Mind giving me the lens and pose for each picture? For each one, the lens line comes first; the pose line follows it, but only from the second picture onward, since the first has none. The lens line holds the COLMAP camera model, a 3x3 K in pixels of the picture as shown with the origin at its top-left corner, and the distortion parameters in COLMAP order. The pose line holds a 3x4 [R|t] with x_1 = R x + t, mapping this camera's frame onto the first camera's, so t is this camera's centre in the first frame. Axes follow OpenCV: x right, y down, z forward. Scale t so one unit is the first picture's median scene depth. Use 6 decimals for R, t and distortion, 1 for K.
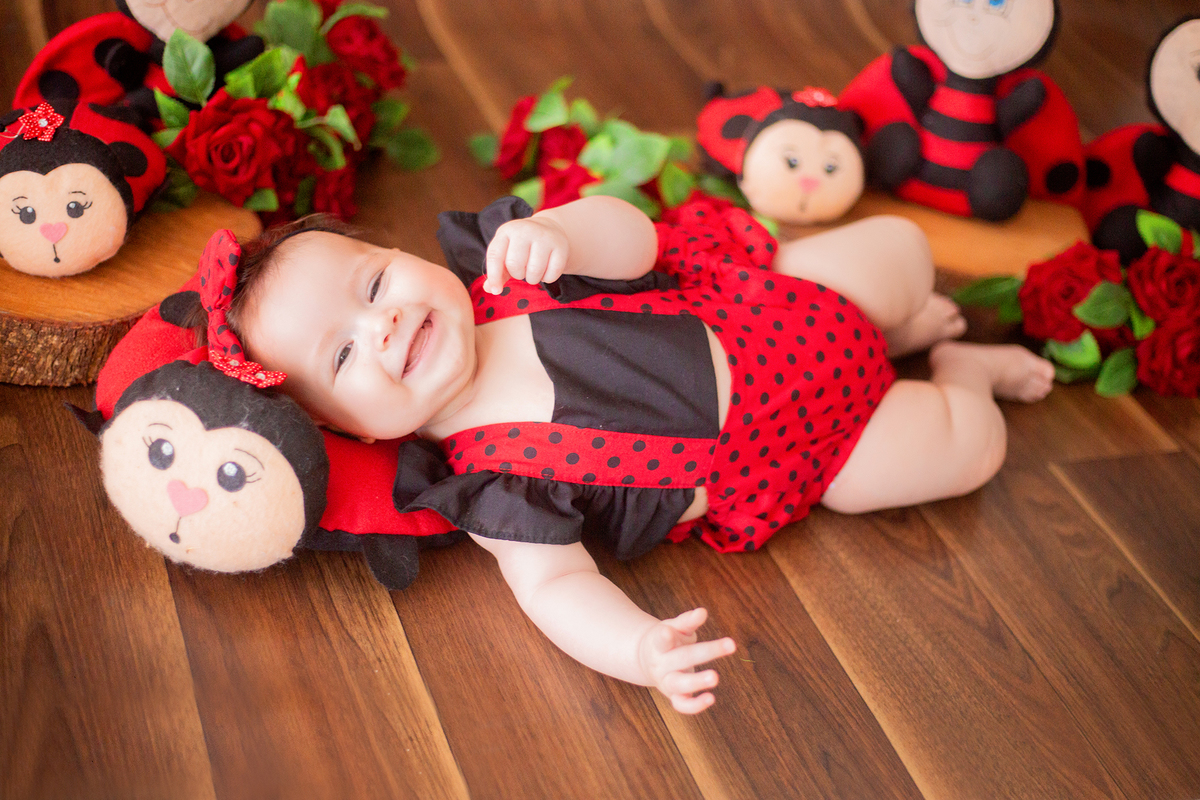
lens RADIAL K [[1825.5, 0, 600.0], [0, 1825.5, 400.0], [0, 0, 1]] dist [-0.110593, -0.030567]
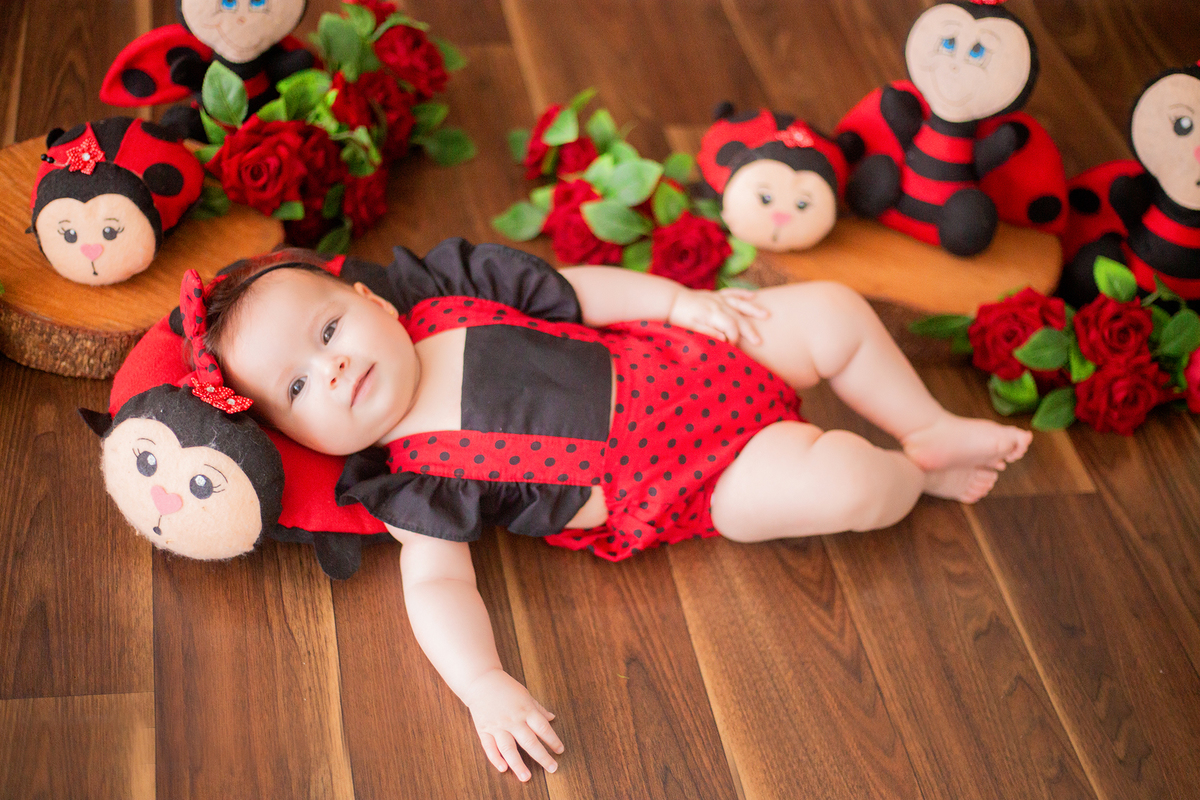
lens RADIAL K [[1825.5, 0, 600.0], [0, 1825.5, 400.0], [0, 0, 1]] dist [-0.110593, -0.030567]
pose [[0.987657, 0.078701, -0.135427, 0.191356], [-0.062379, 0.990714, 0.120809, -0.158245], [0.143677, -0.110870, 0.983394, -0.125403]]
